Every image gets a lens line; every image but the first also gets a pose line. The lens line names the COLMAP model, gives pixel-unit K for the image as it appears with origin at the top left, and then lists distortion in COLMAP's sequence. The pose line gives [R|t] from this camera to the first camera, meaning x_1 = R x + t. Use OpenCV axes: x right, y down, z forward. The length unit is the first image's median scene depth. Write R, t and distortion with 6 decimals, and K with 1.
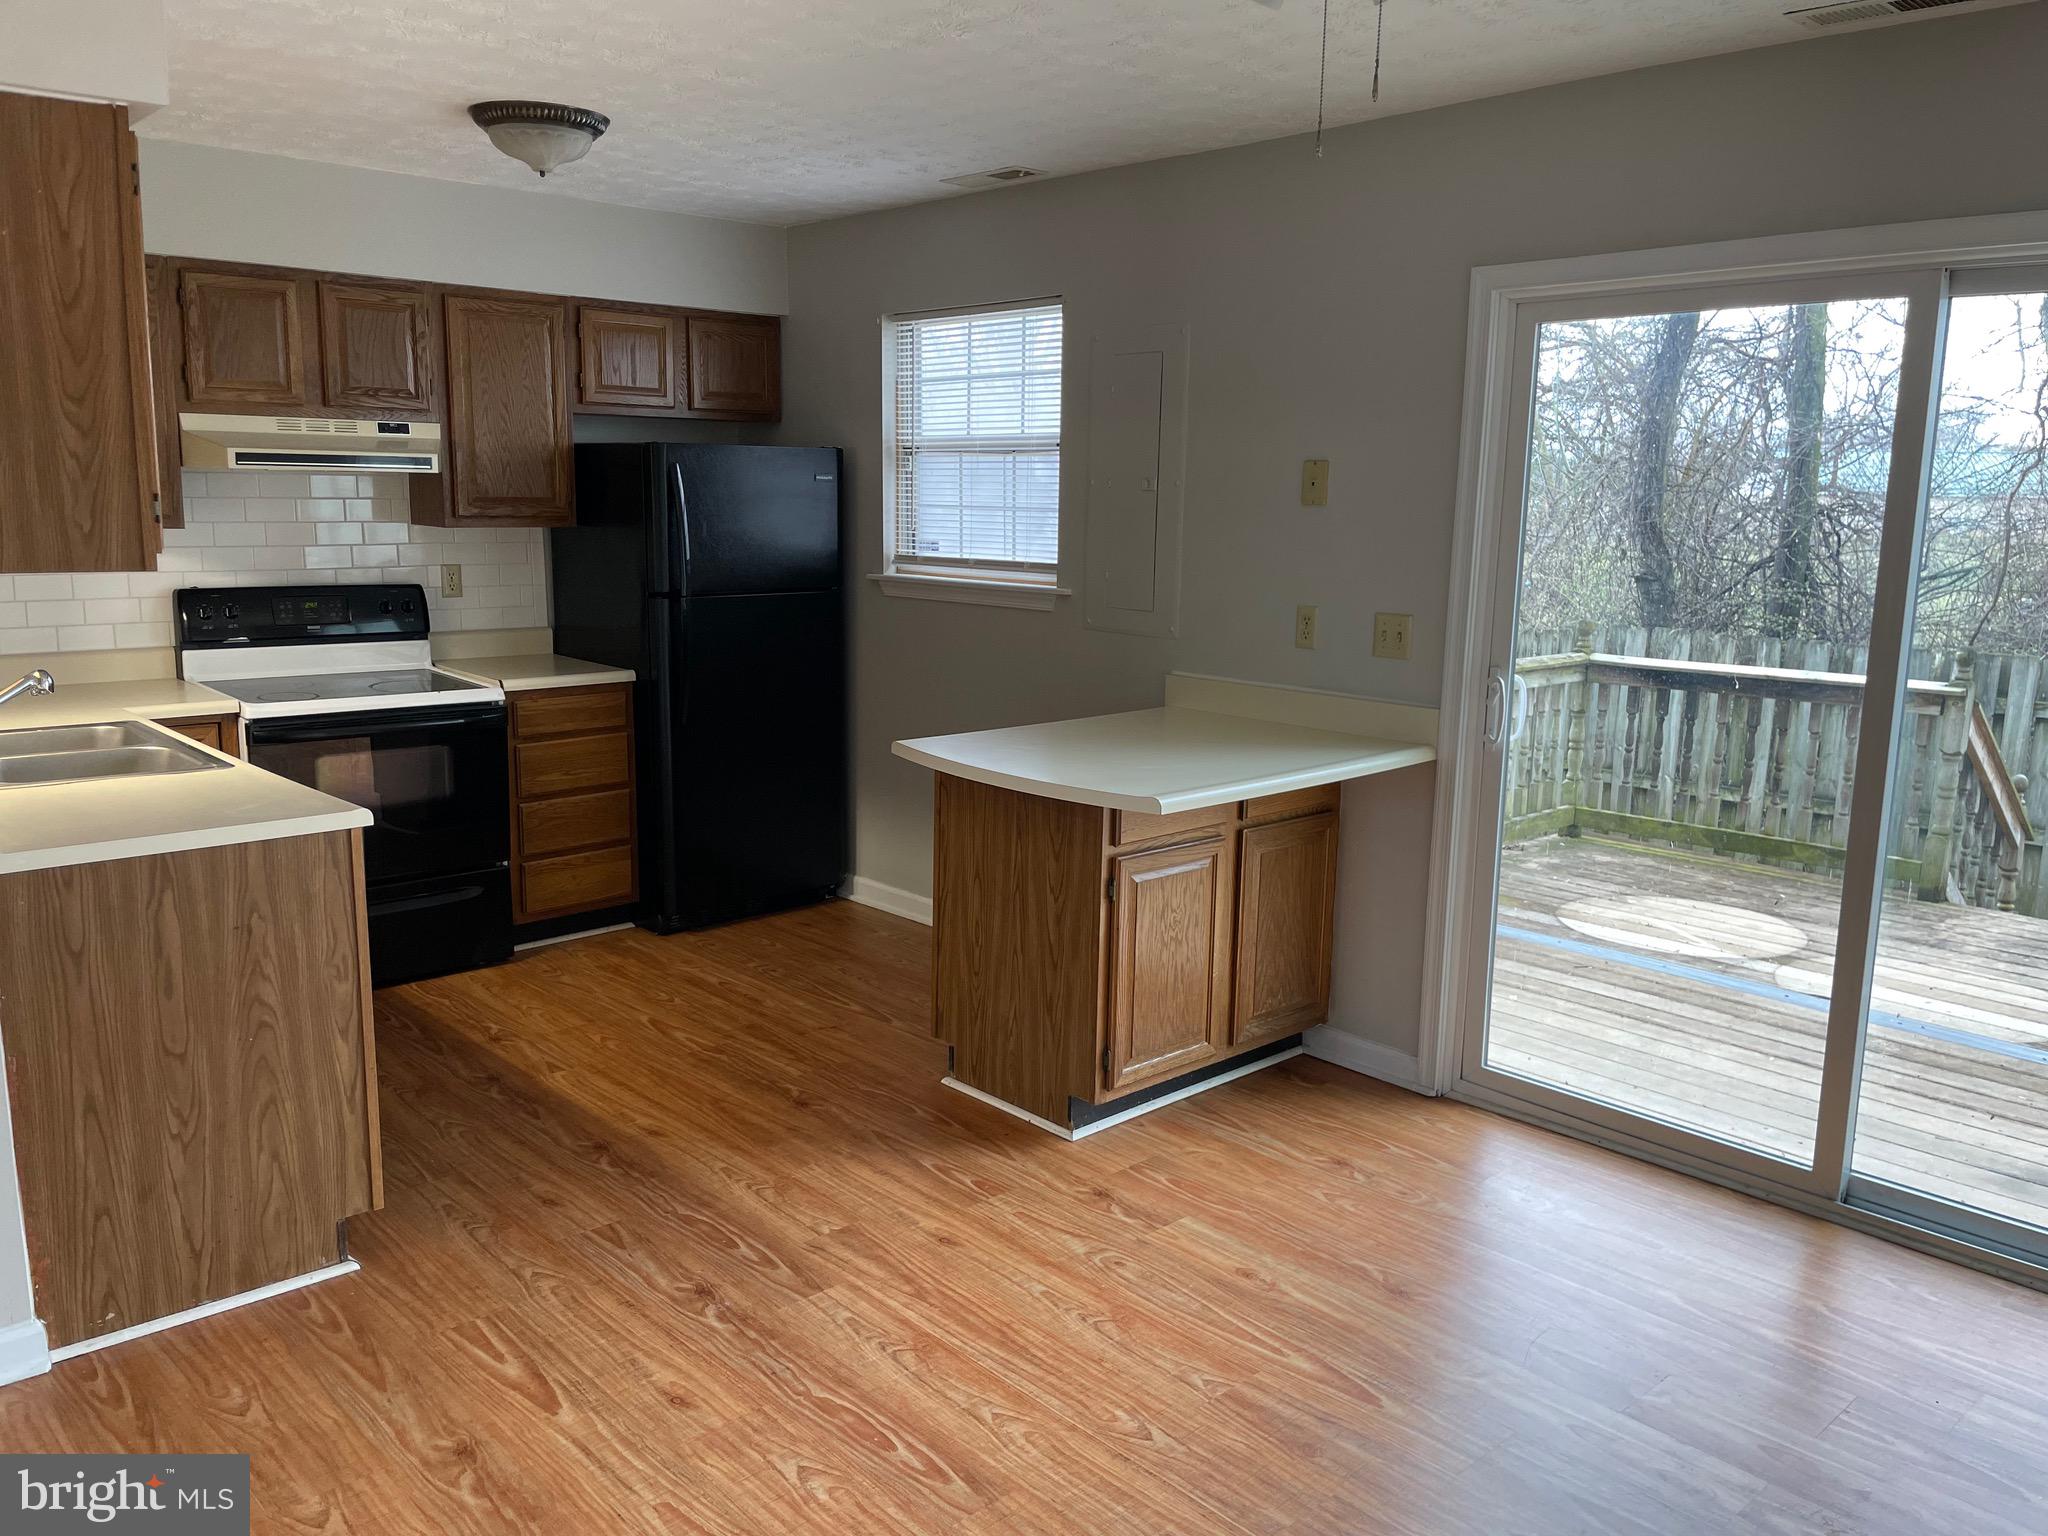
lens RADIAL K [[1565.9, 0, 1019.9], [0, 1565.9, 759.8], [0, 0, 1]] dist [0.088405, -0.122078]
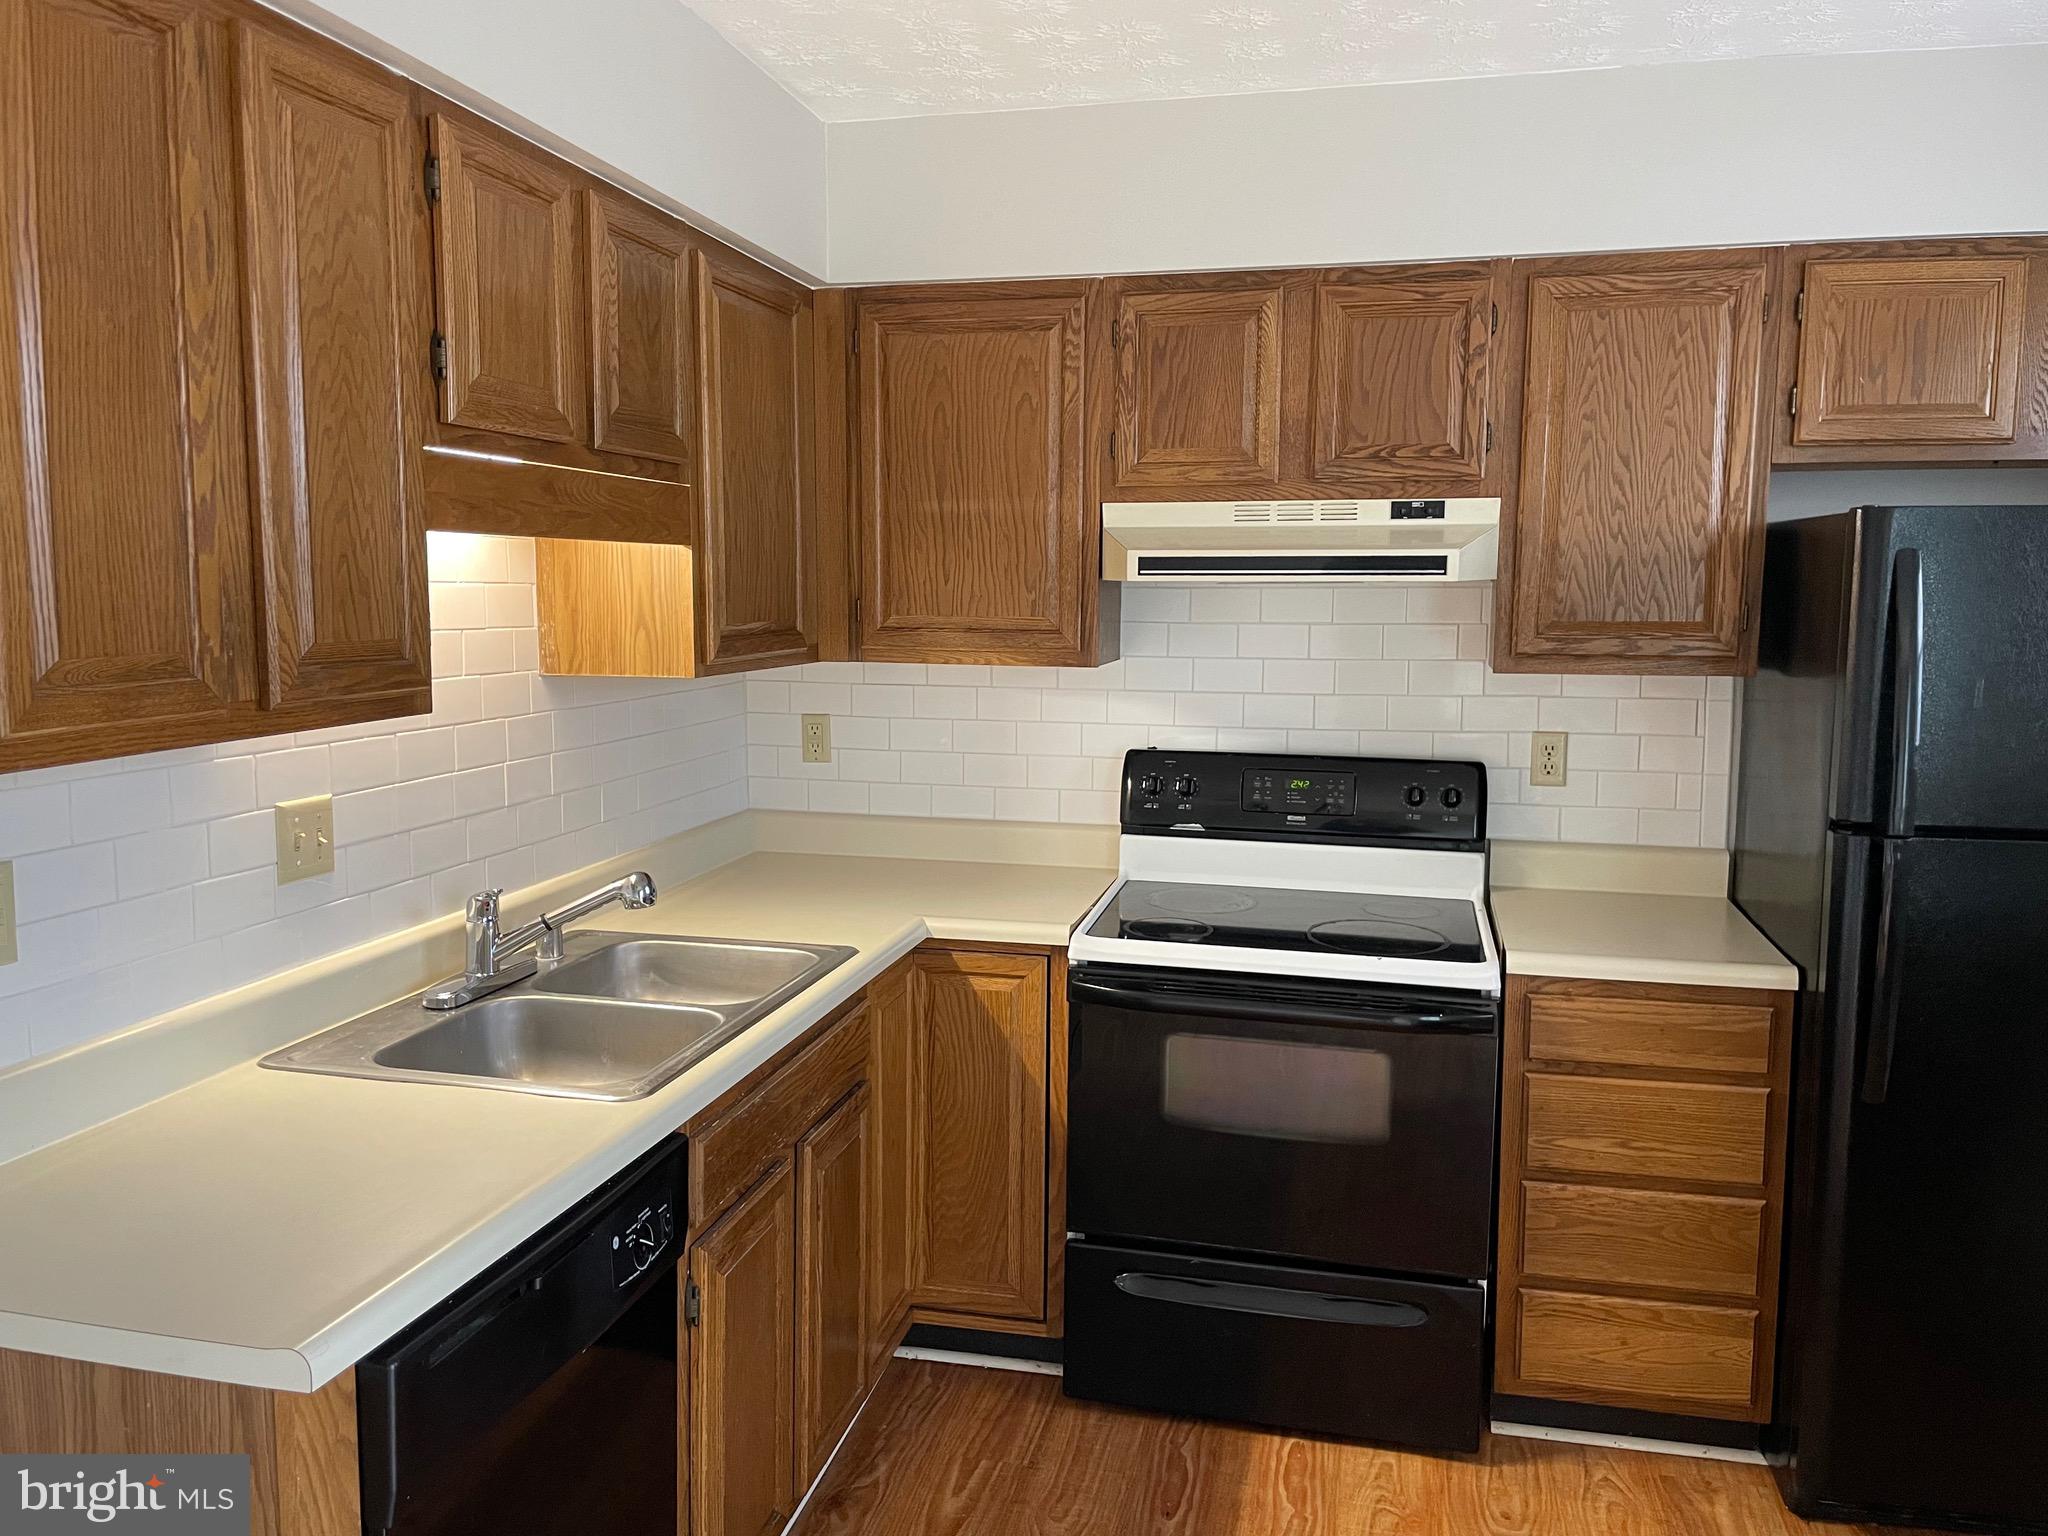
lens RADIAL K [[1565.9, 0, 1020.5], [0, 1565.9, 770.6], [0, 0, 1]] dist [0.088405, -0.122078]
pose [[0.557841, 0.087271, -0.825346, 0.025707], [-0.138114, 0.990351, 0.011369, -0.094303], [0.818375, 0.107649, 0.564512, 0.533927]]
